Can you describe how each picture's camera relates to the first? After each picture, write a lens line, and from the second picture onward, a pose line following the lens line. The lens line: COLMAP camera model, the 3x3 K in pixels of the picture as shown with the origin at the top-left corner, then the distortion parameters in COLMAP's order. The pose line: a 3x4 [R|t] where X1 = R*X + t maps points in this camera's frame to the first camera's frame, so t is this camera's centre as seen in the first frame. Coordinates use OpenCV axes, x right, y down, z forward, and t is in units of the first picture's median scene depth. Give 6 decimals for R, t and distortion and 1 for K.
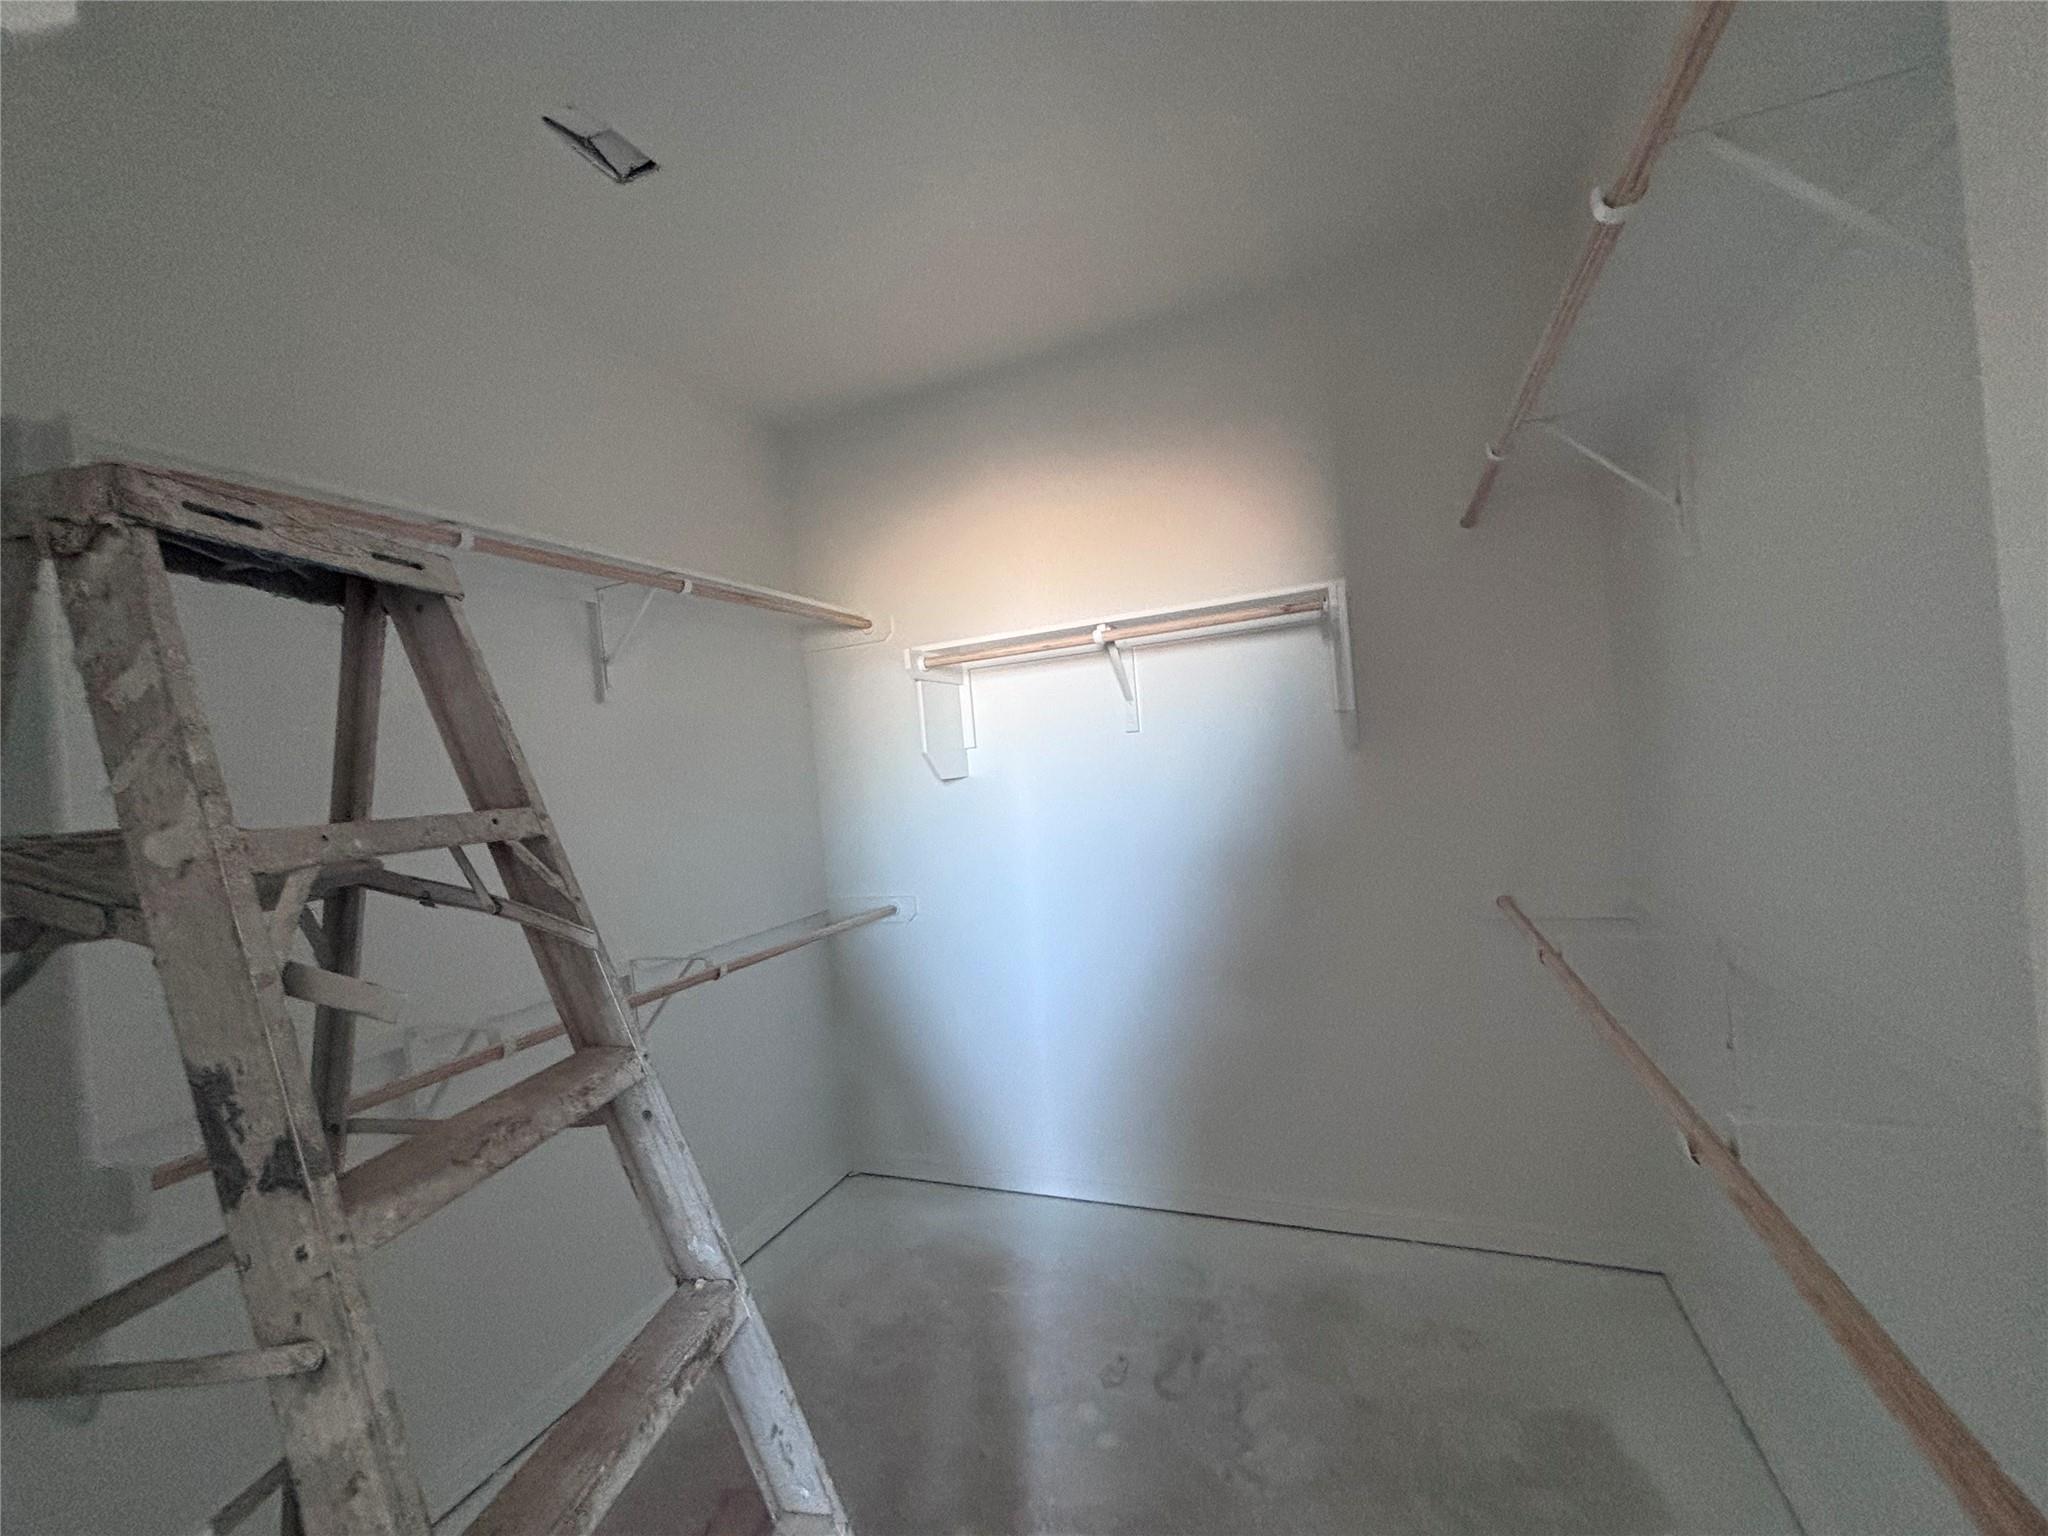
lens RADIAL K [[826.4, 0, 1022.4], [0, 826.4, 763.3], [0, 0, 1]] dist [-0.000221, 0.000731]
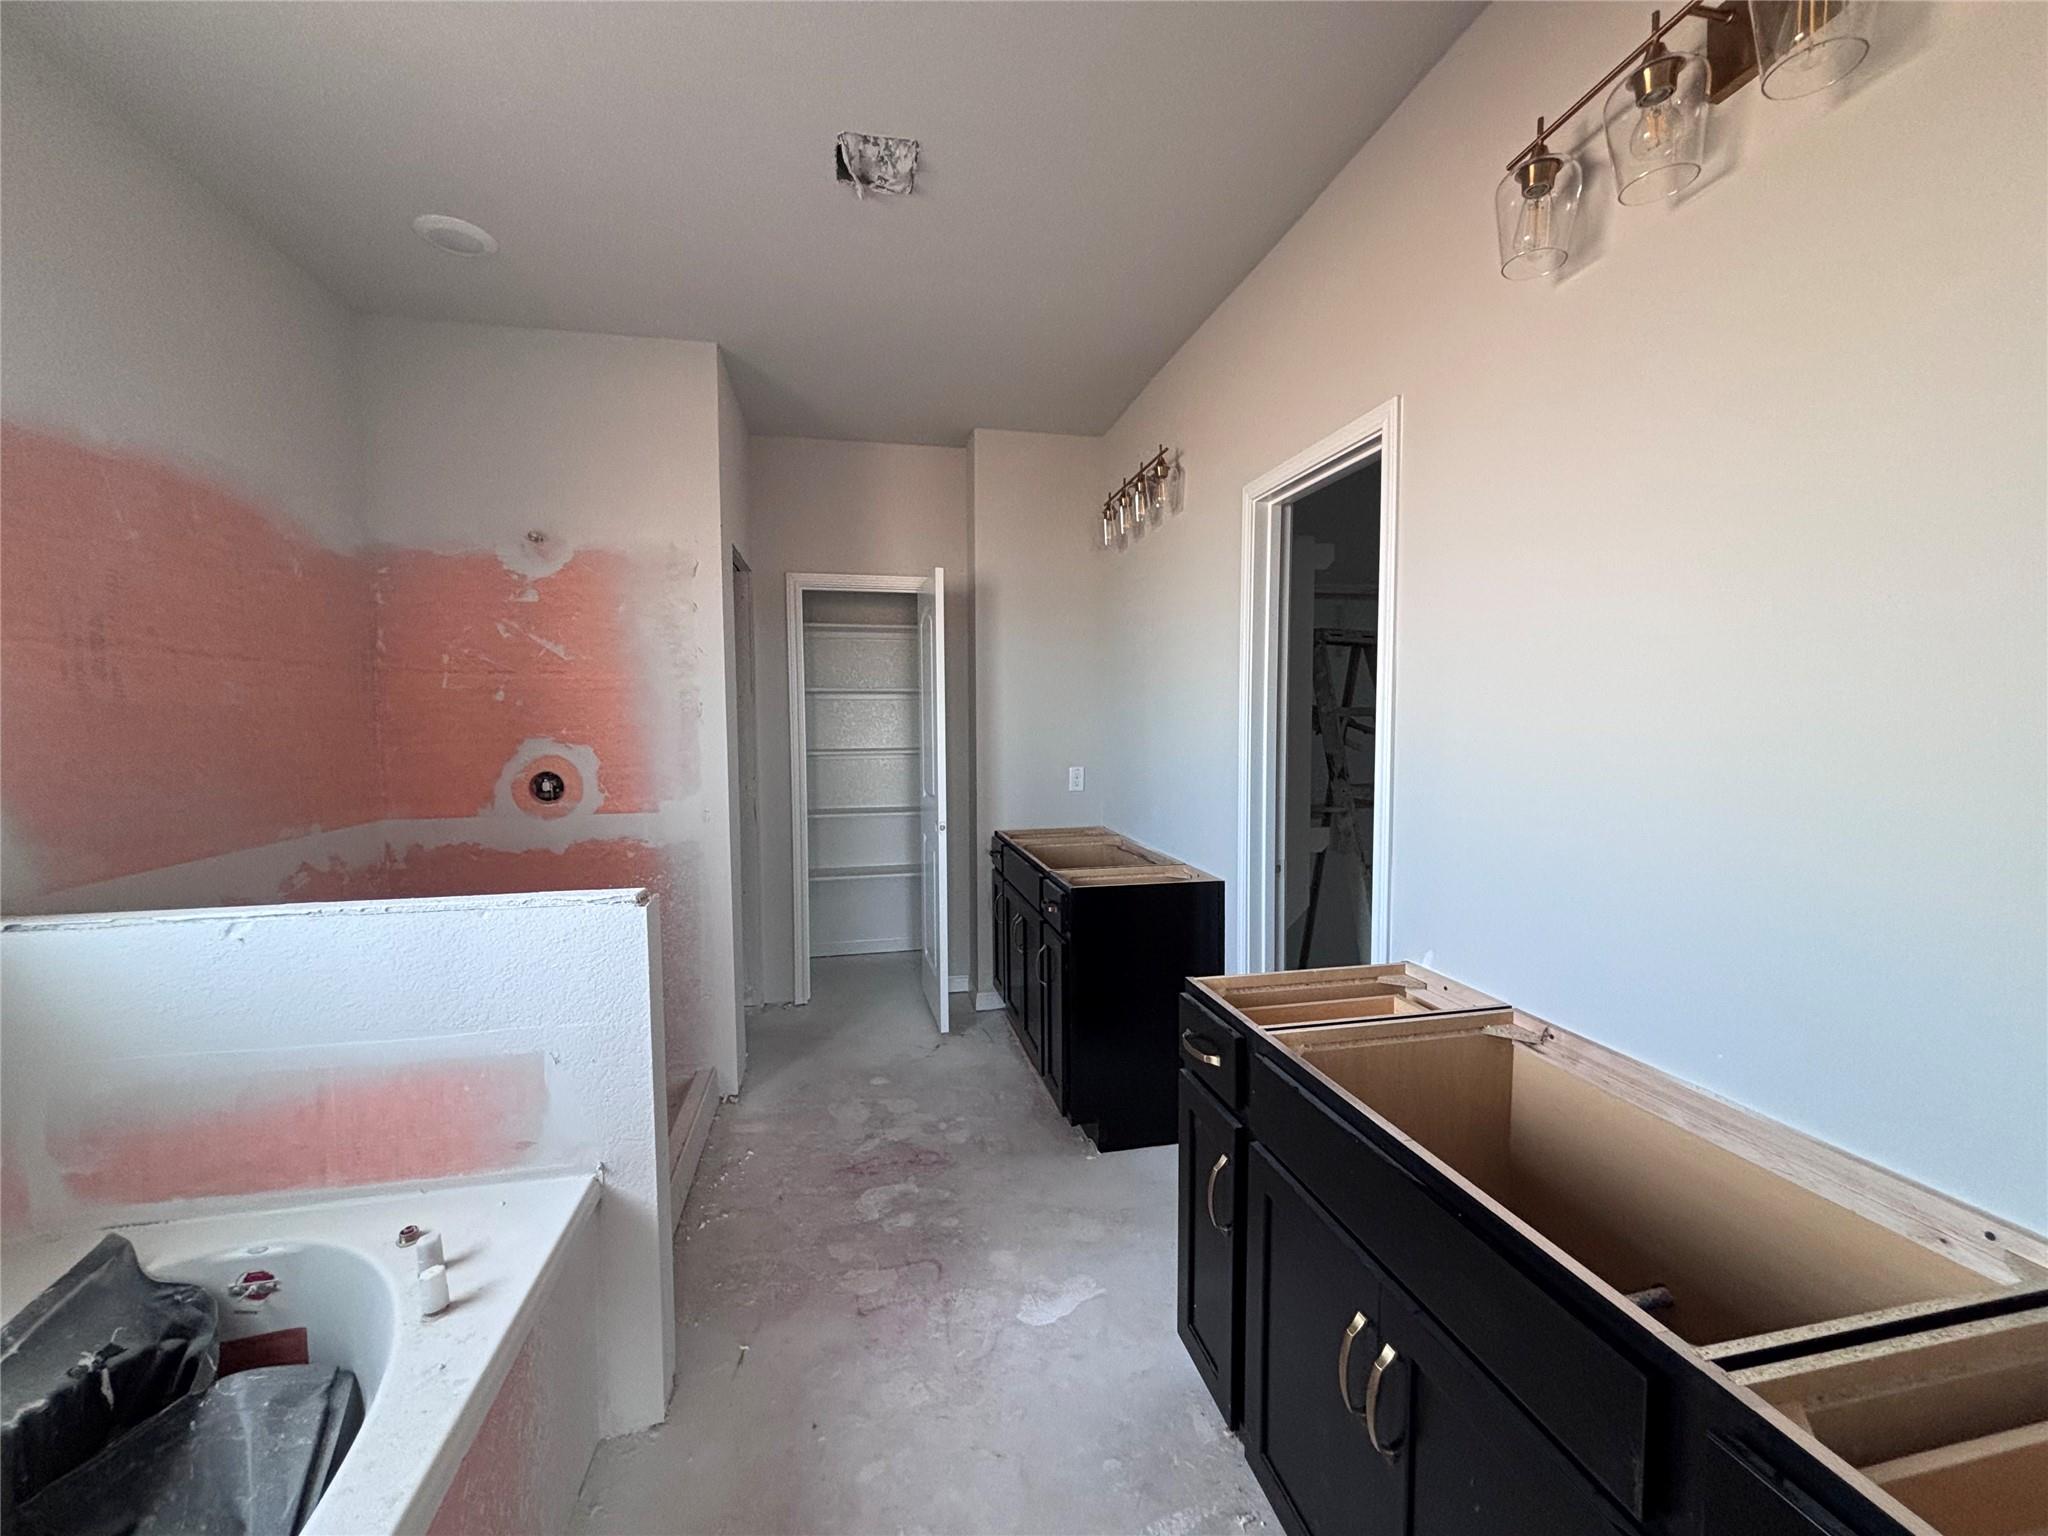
lens RADIAL K [[826.4, 0, 1022.4], [0, 826.4, 763.3], [0, 0, 1]] dist [-0.000221, 0.000731]
pose [[0.567542, 0.136826, -0.811896, 1.616671], [-0.042521, 0.989650, 0.137058, -0.144080], [0.822246, -0.043263, 0.567486, -2.682307]]
